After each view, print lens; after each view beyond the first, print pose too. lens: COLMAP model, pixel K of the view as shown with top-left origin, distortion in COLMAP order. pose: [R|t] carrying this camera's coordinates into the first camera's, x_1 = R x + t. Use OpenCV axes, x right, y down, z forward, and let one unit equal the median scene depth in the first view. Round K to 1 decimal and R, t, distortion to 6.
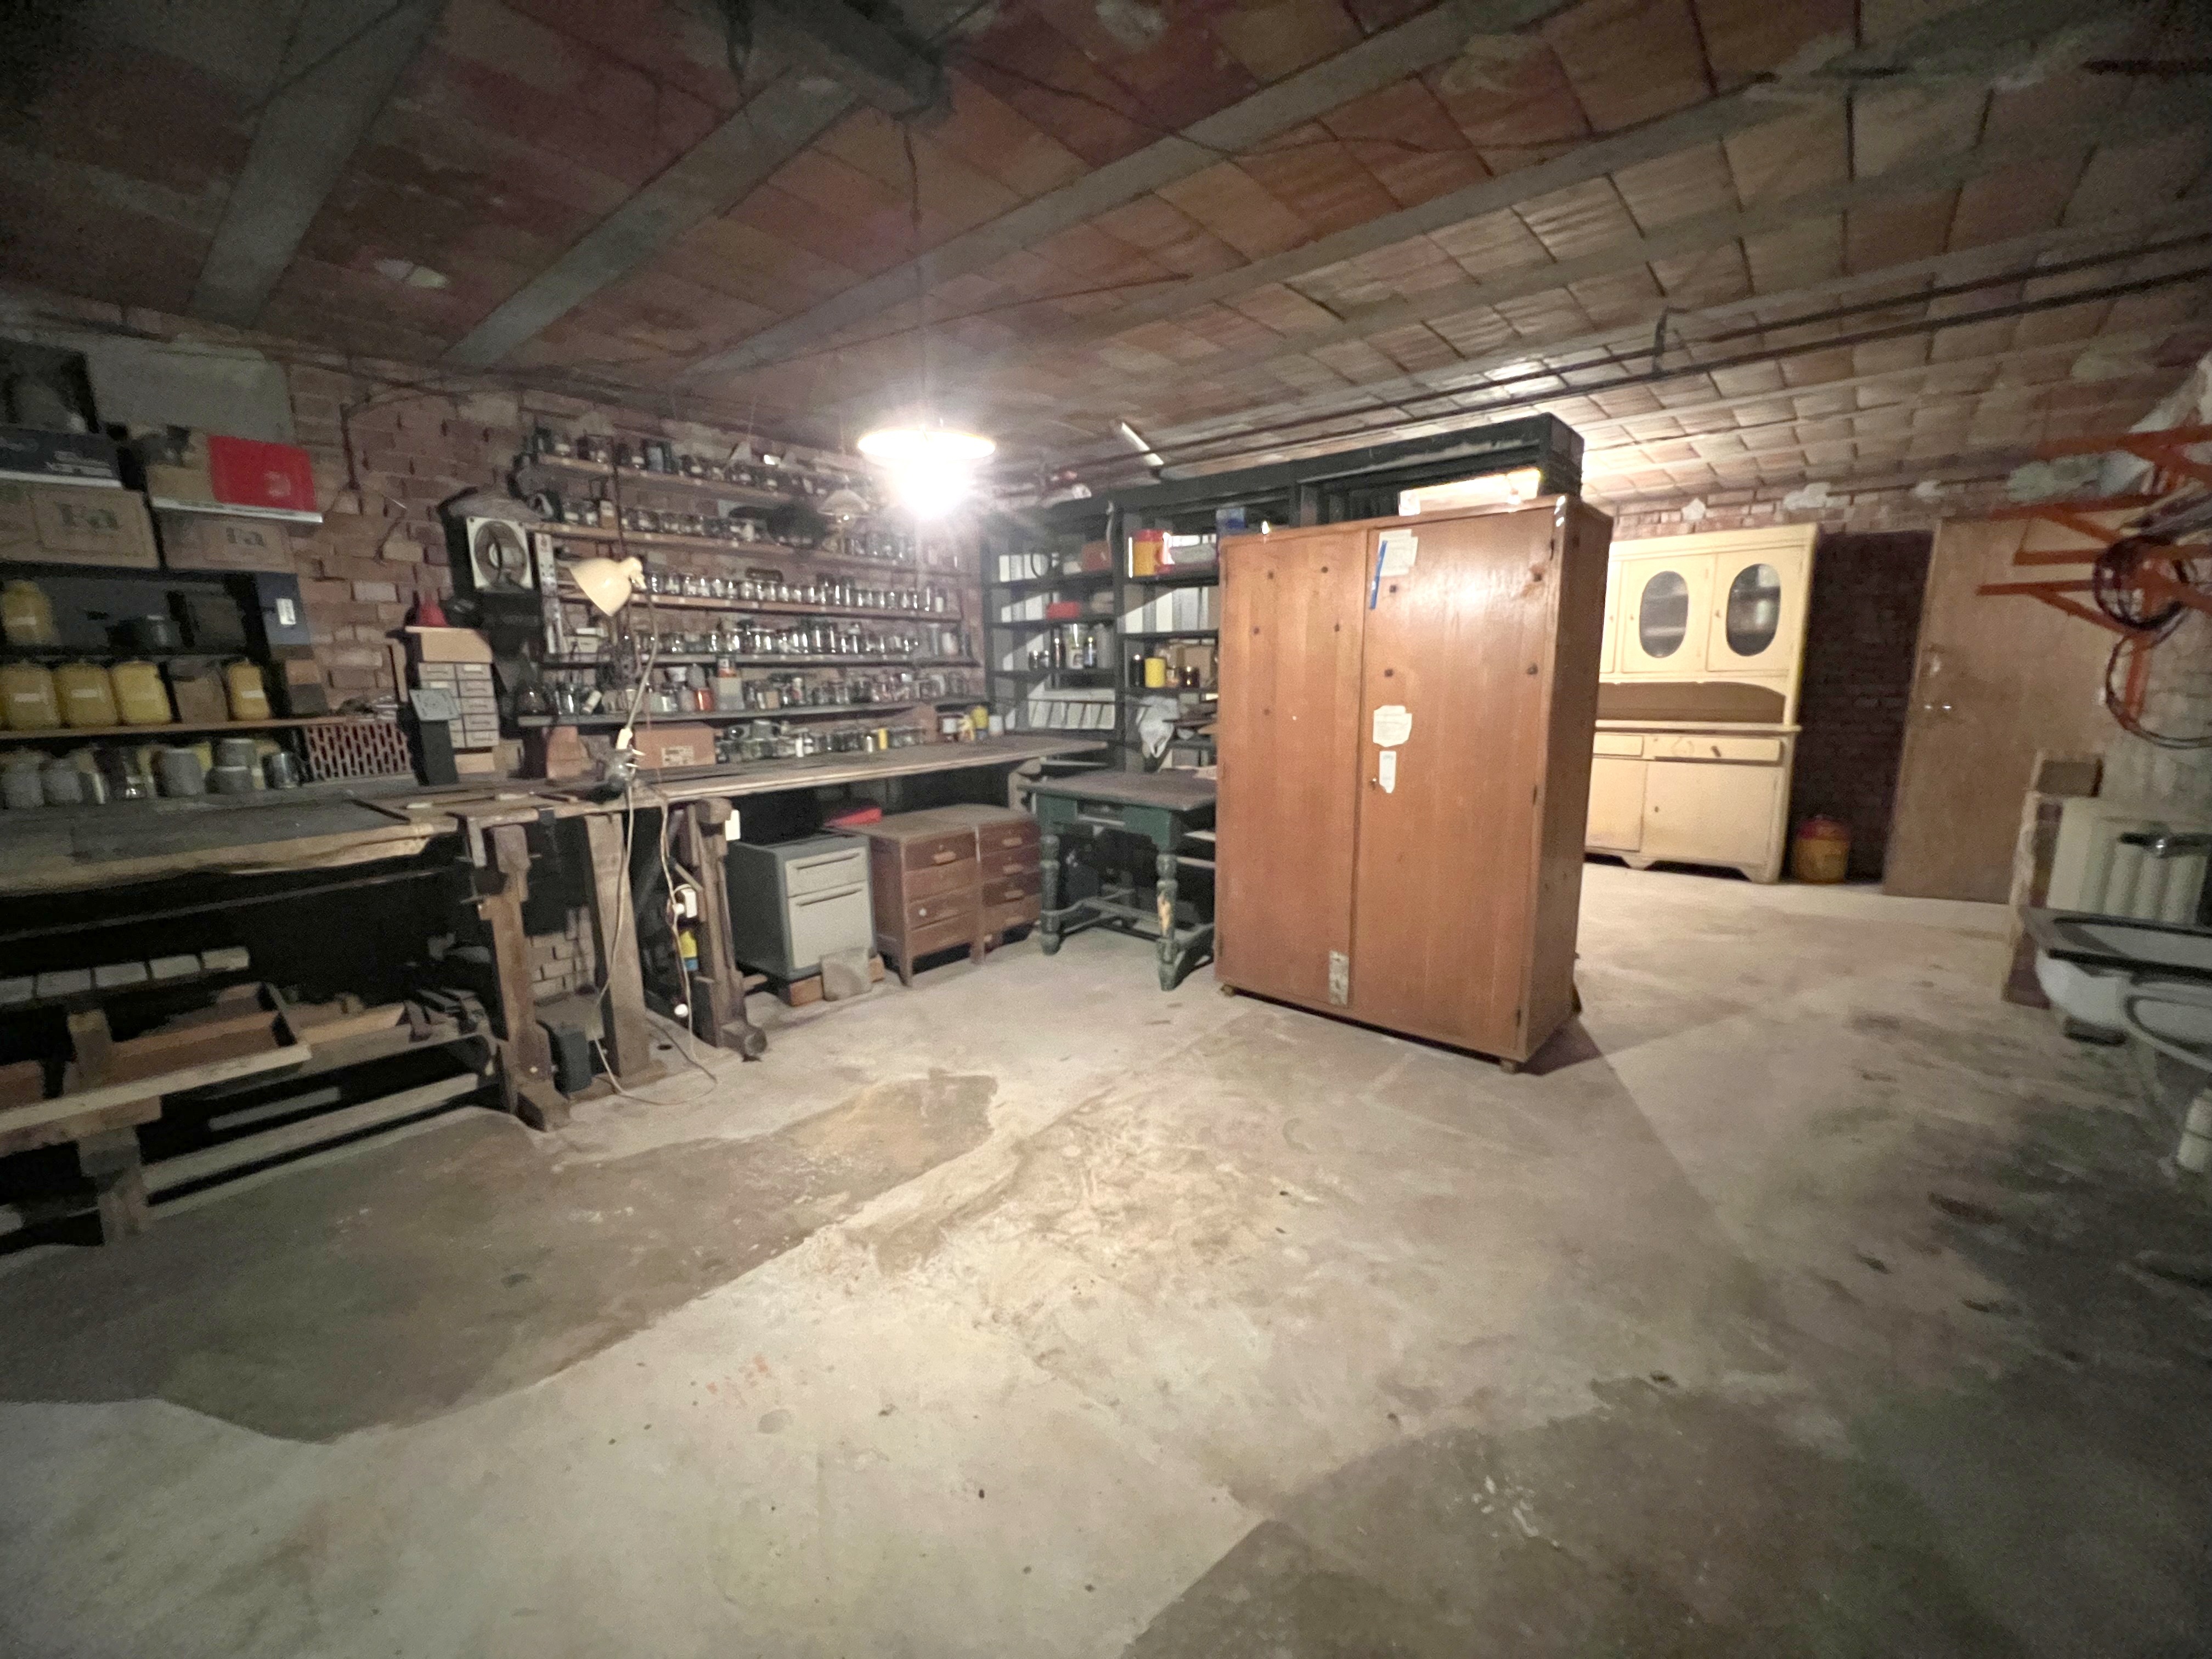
lens RADIAL K [[883.9, 0, 1104.2], [0, 883.9, 830.4], [0, 0, 1]] dist [0.002403, -0.000257]
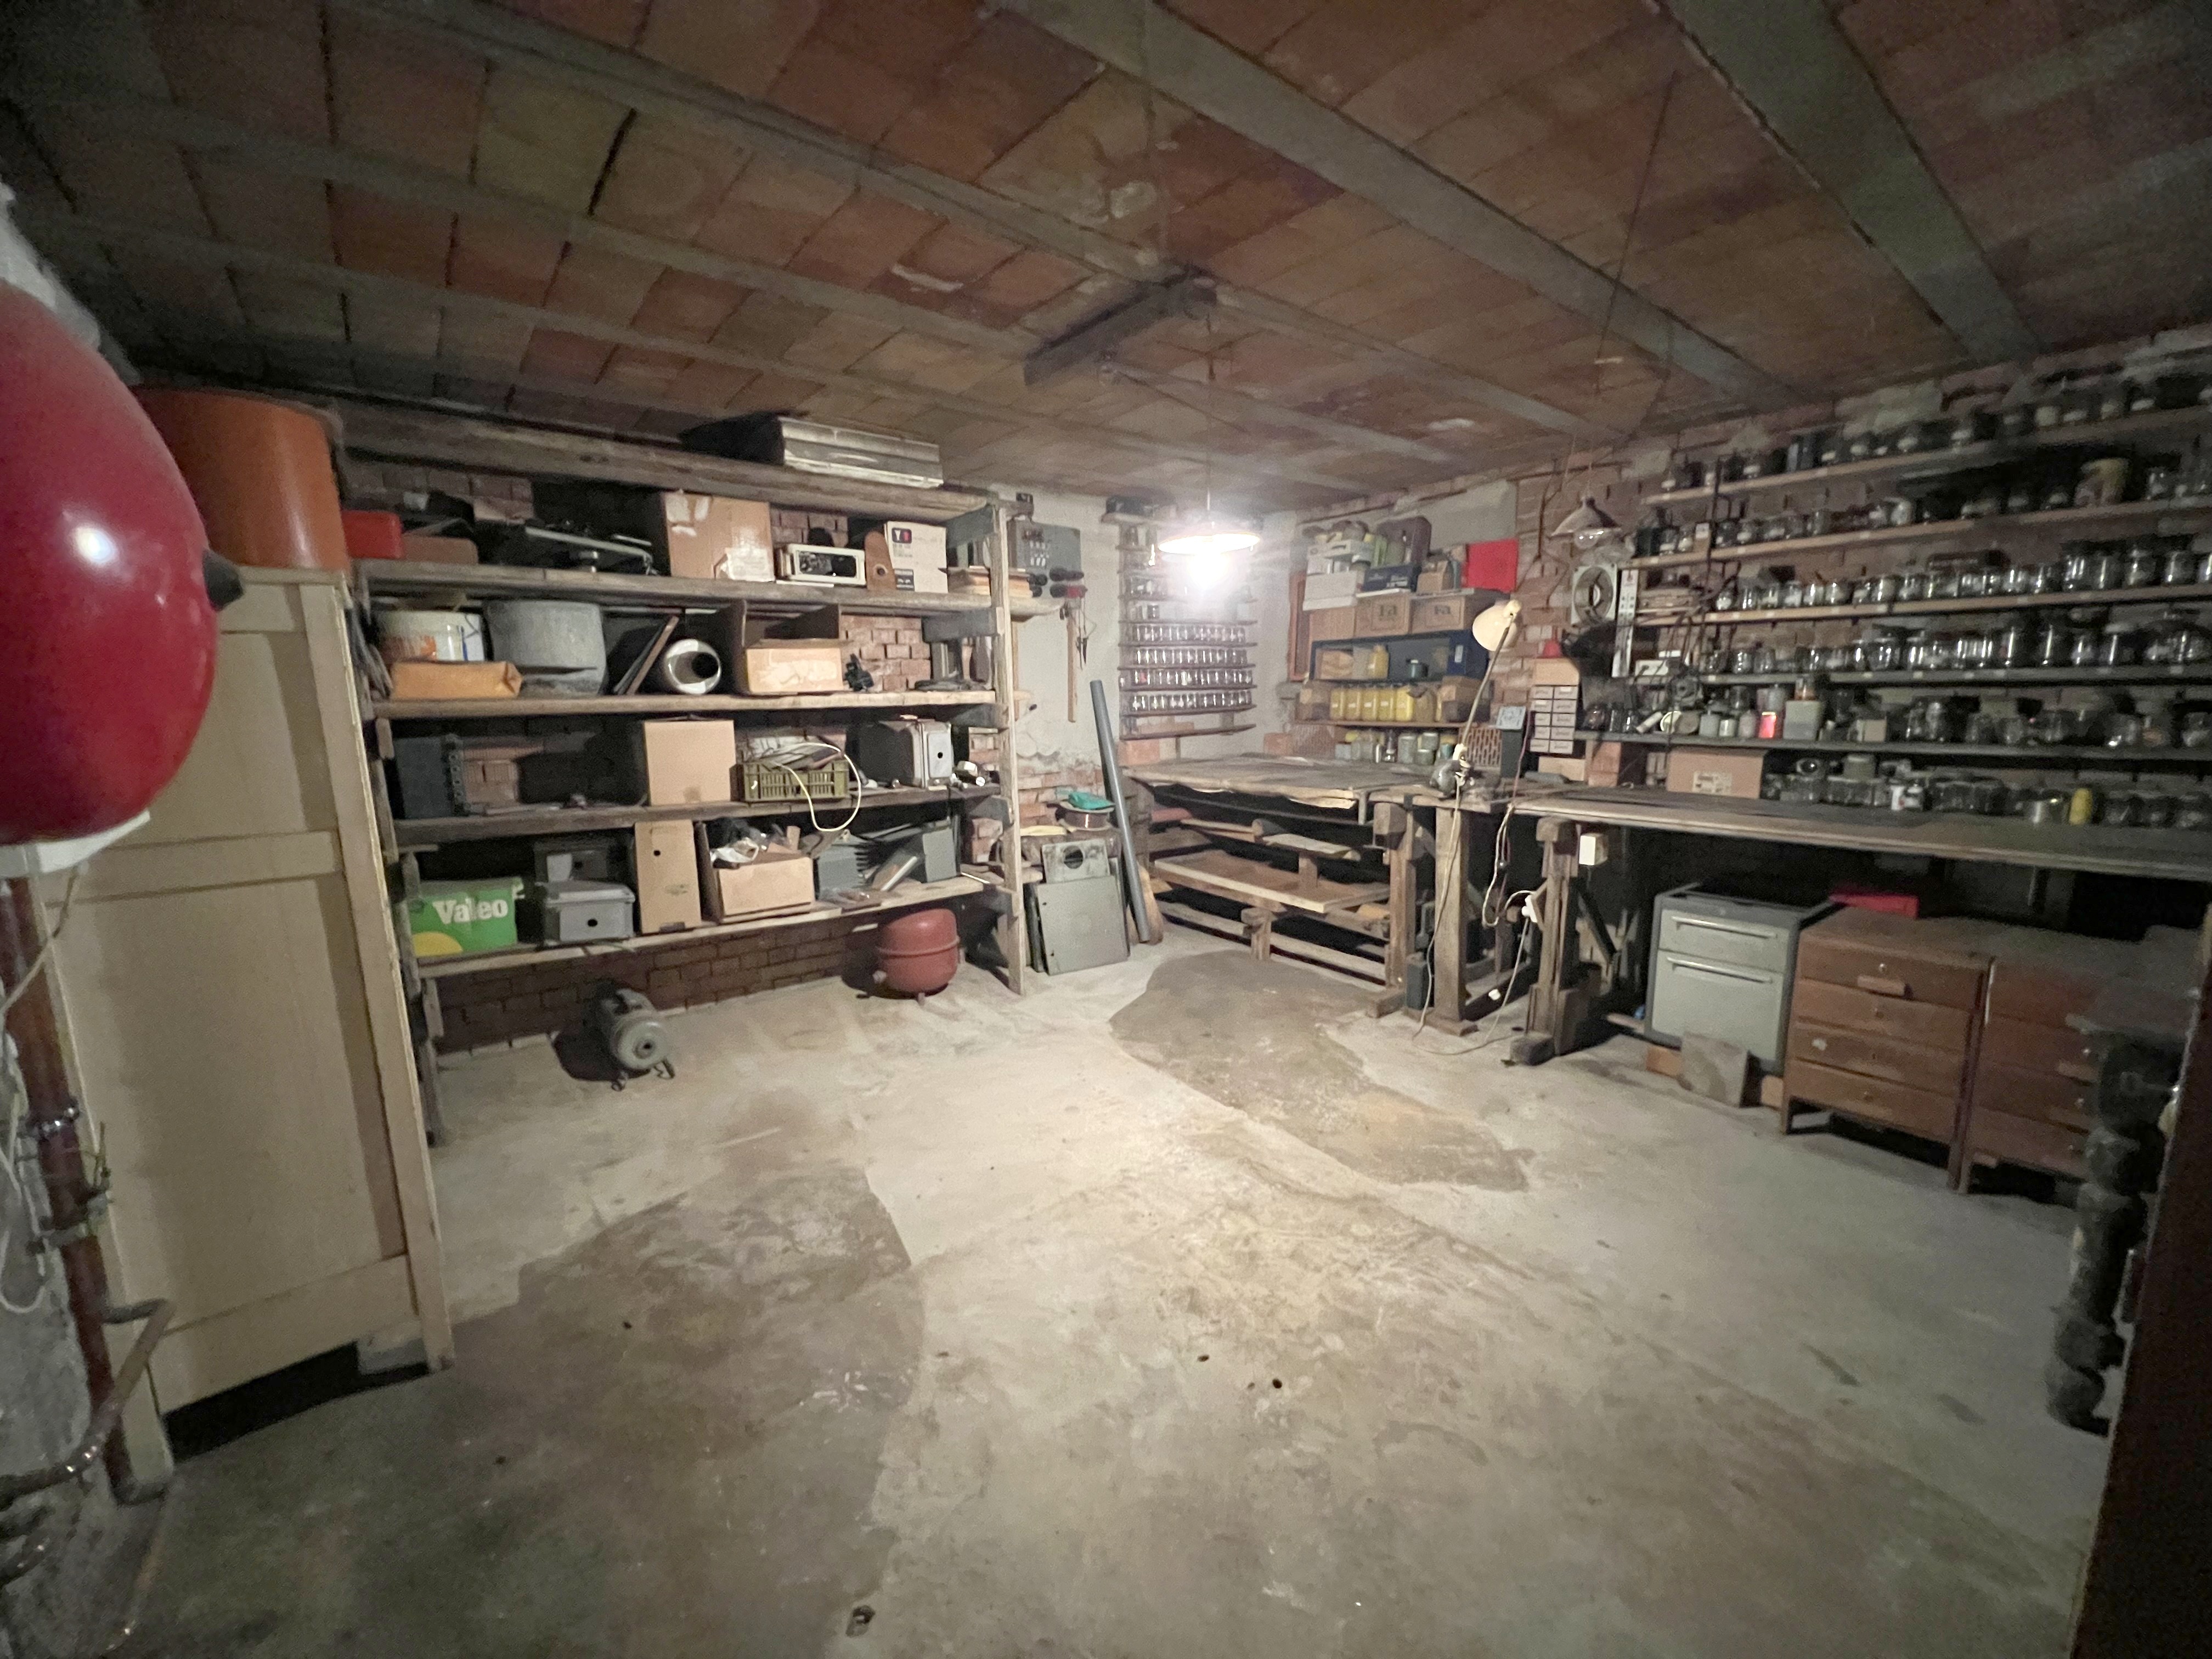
lens RADIAL K [[883.9, 0, 1104.2], [0, 883.9, 830.4], [0, 0, 1]] dist [0.002403, -0.000257]
pose [[-0.208883, 0.168452, -0.963323, 0.807832], [-0.159214, 0.966053, 0.203452, -0.177884], [0.964893, 0.195872, -0.174973, 0.791131]]
